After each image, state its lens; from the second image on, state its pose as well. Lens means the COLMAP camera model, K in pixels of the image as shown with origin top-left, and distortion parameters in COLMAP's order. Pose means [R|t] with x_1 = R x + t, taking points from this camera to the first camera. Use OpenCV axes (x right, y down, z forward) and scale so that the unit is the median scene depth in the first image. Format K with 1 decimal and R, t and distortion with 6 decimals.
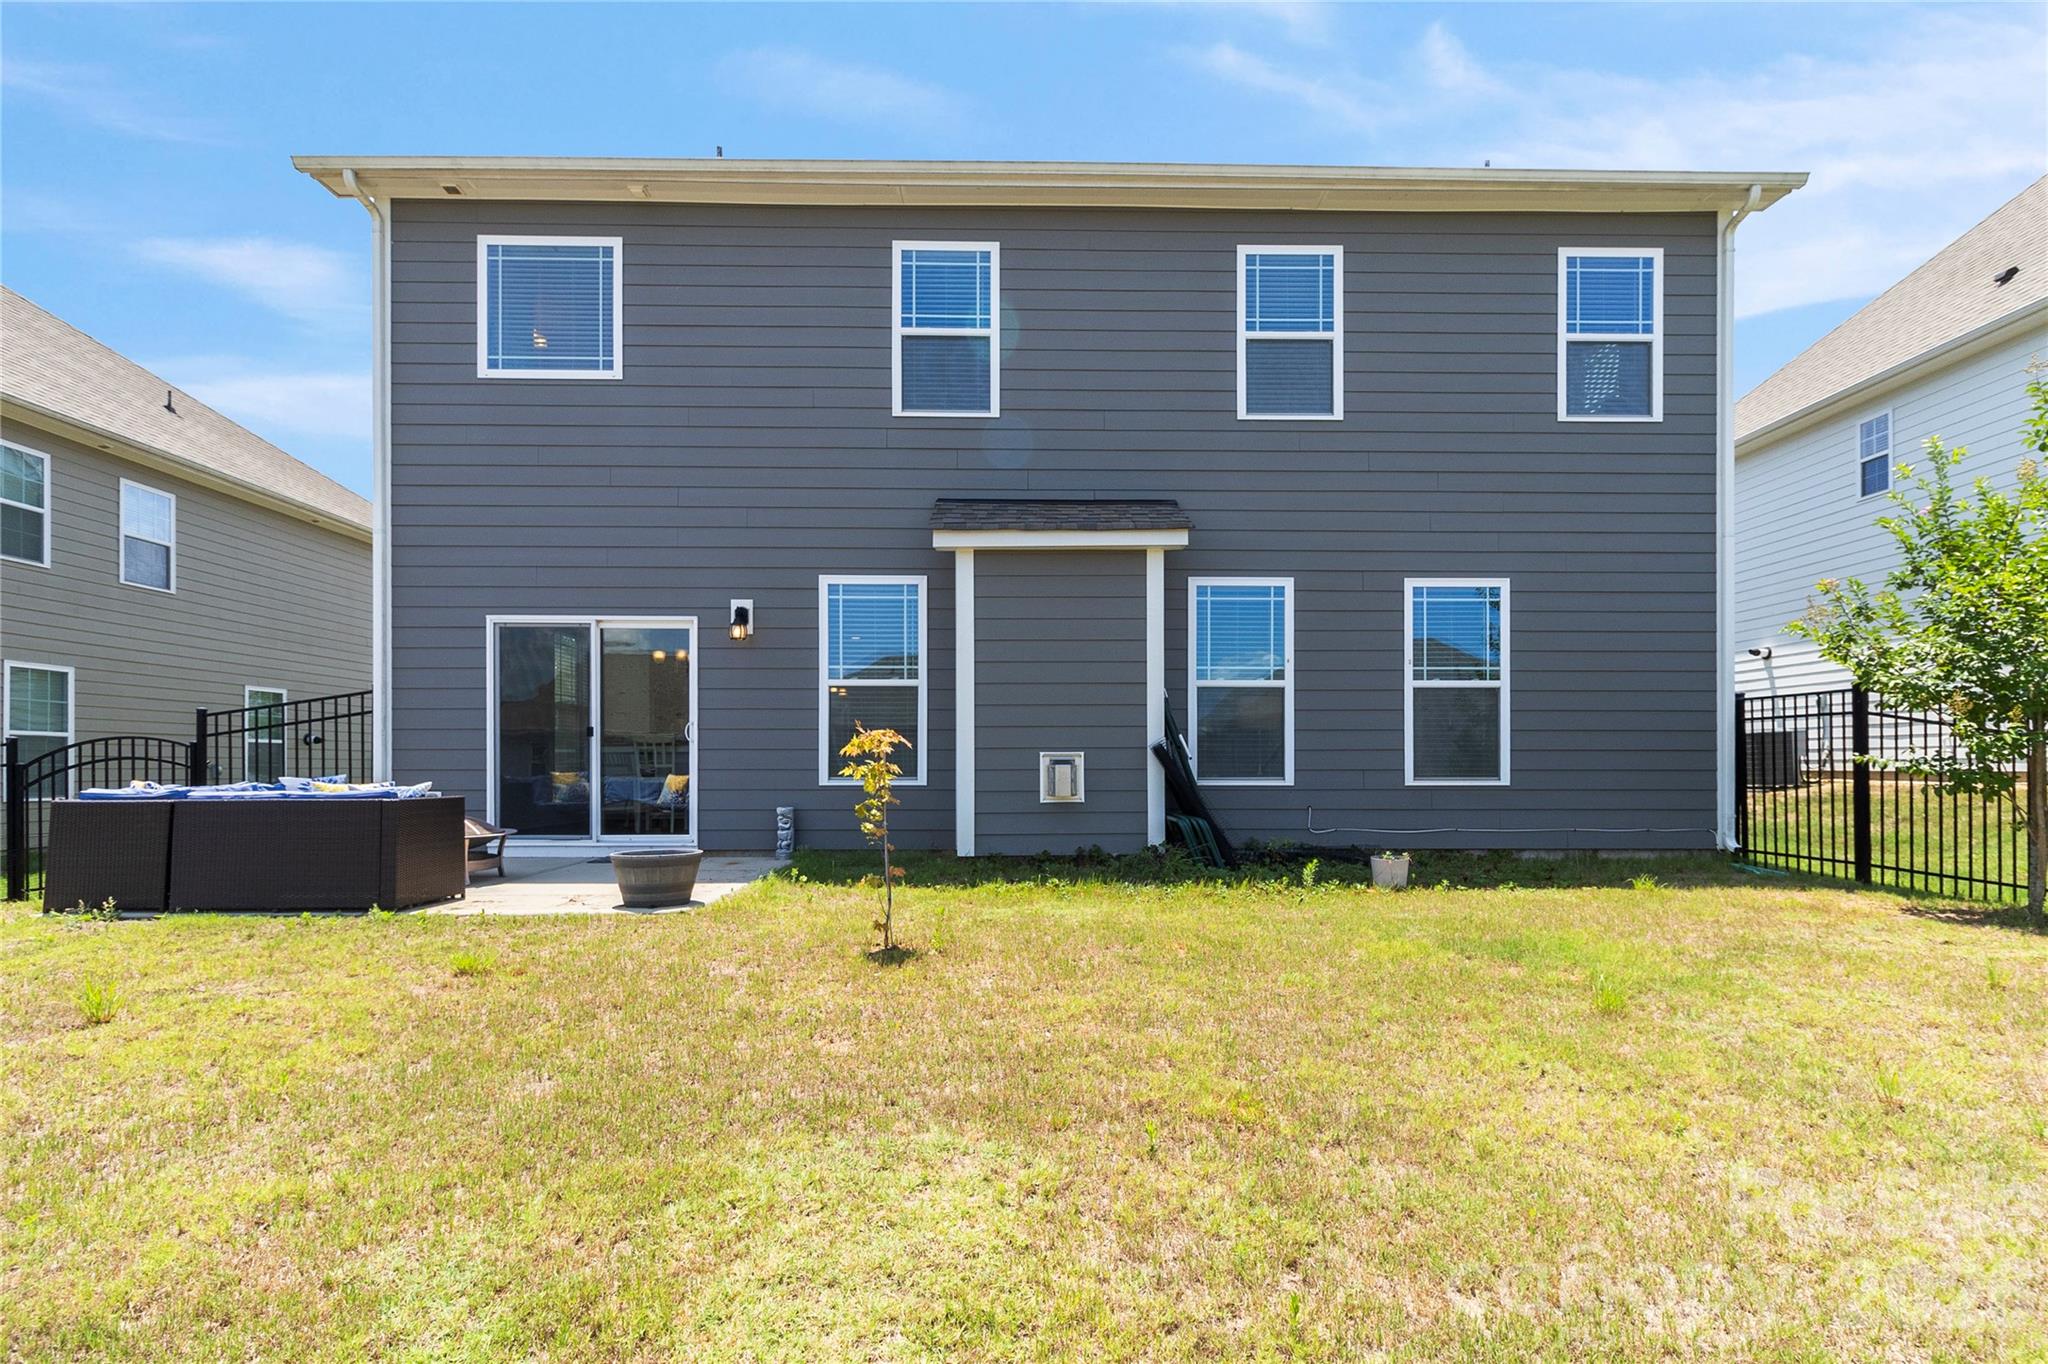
lens RADIAL K [[877.6, 0, 1025.1], [0, 877.6, 768.3], [0, 0, 1]] dist [0.003346, 0.000024]
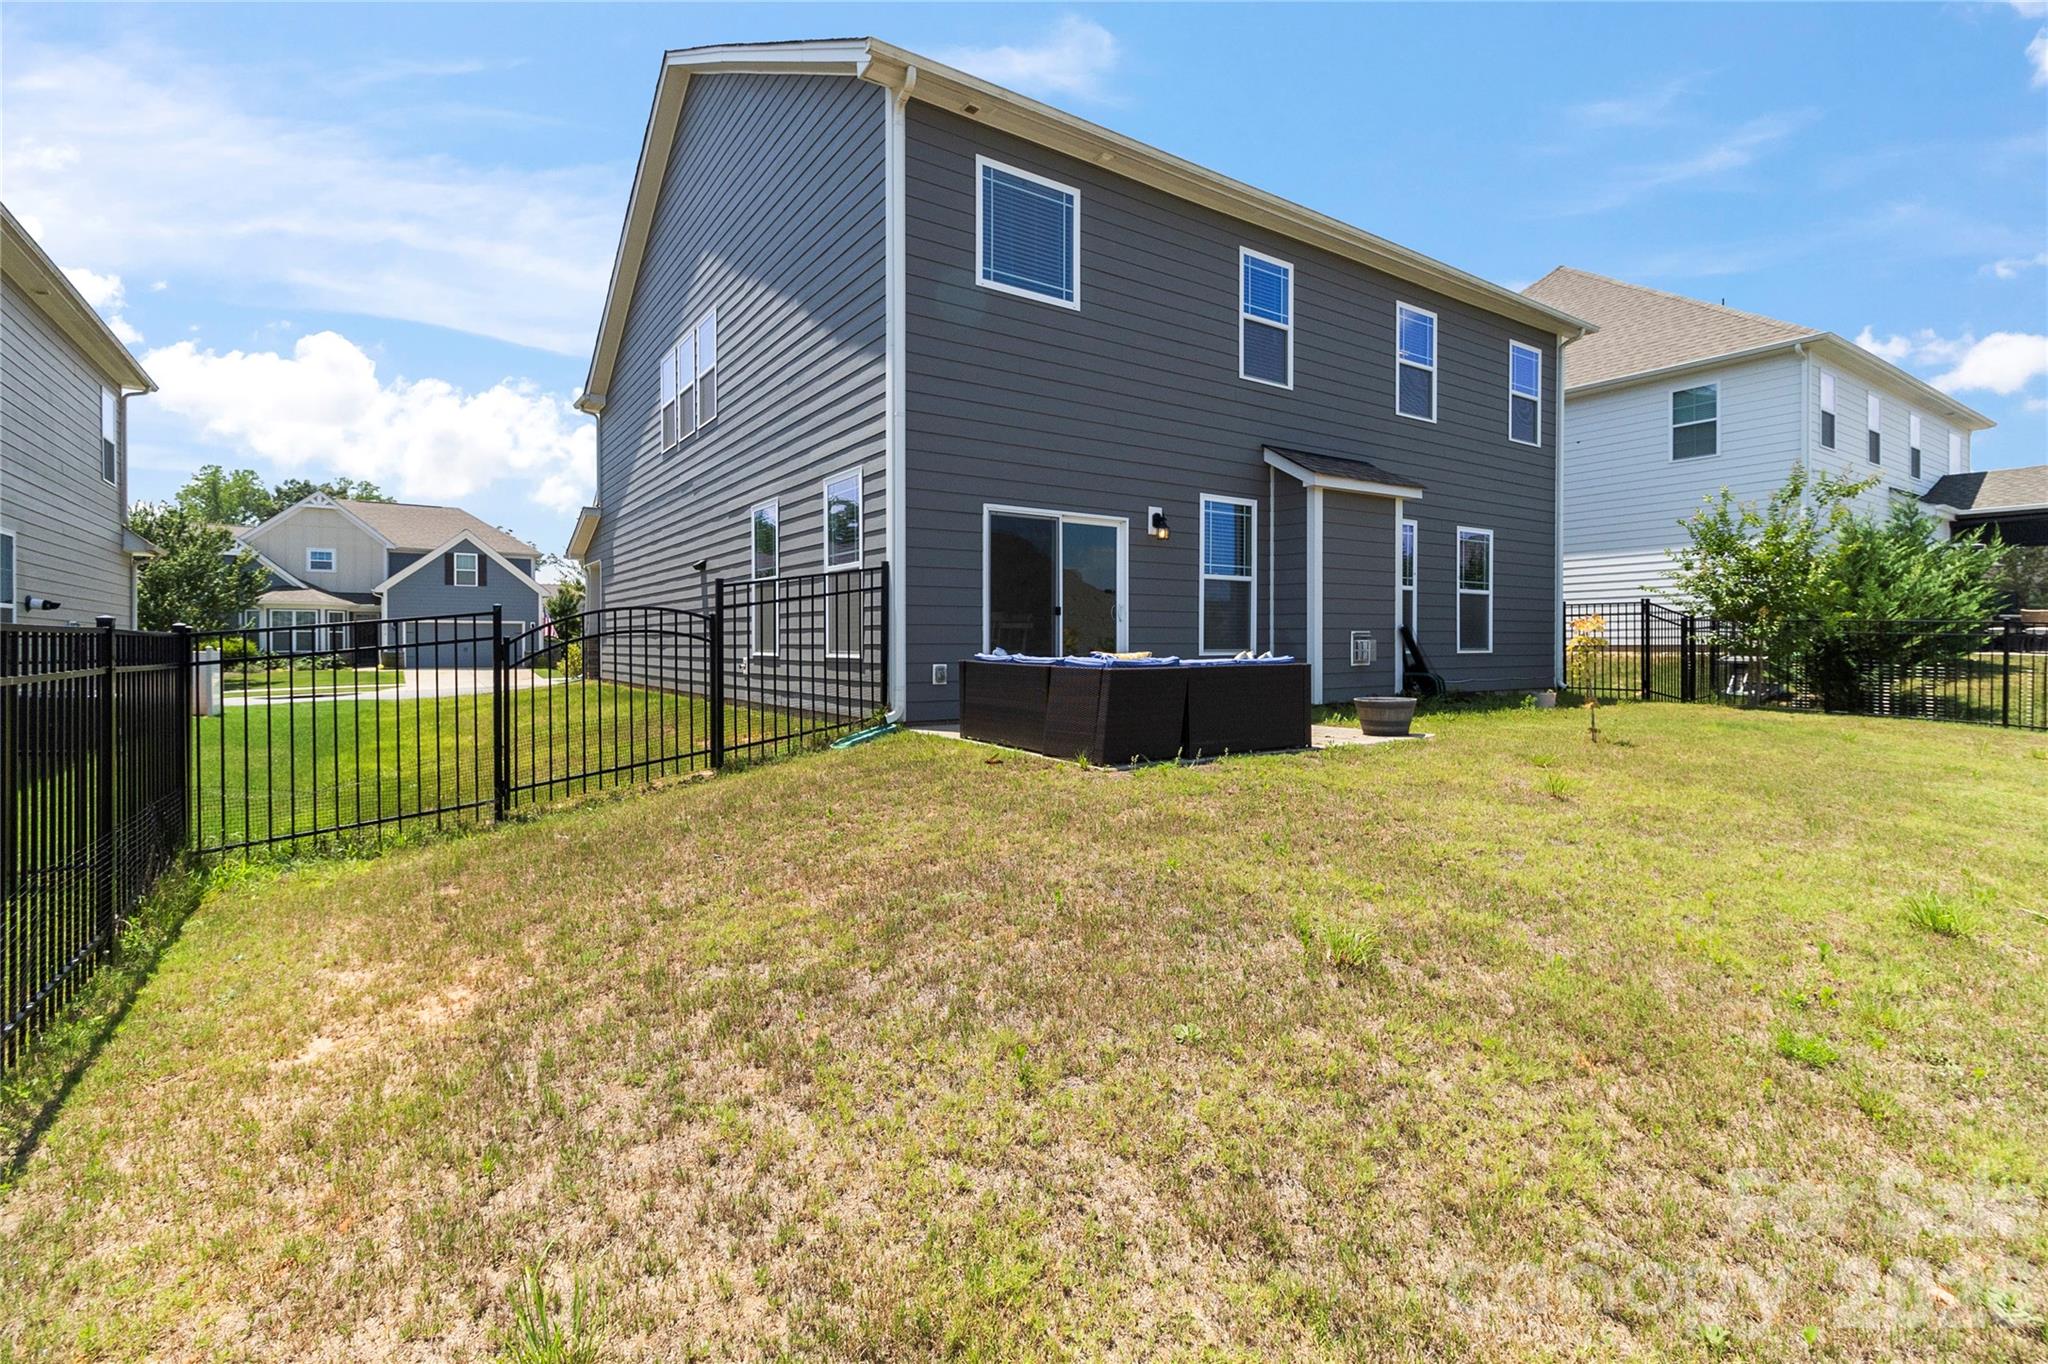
lens RADIAL K [[942.9, 0, 1028.8], [0, 942.9, 653.9], [0, 0, 1]] dist [0.010589, -0.000056]
pose [[0.830876, -0.006101, 0.556424, -1.214492], [-0.002363, 0.999892, 0.014492, -0.002661], [-0.556452, -0.013355, 0.830772, -0.018248]]
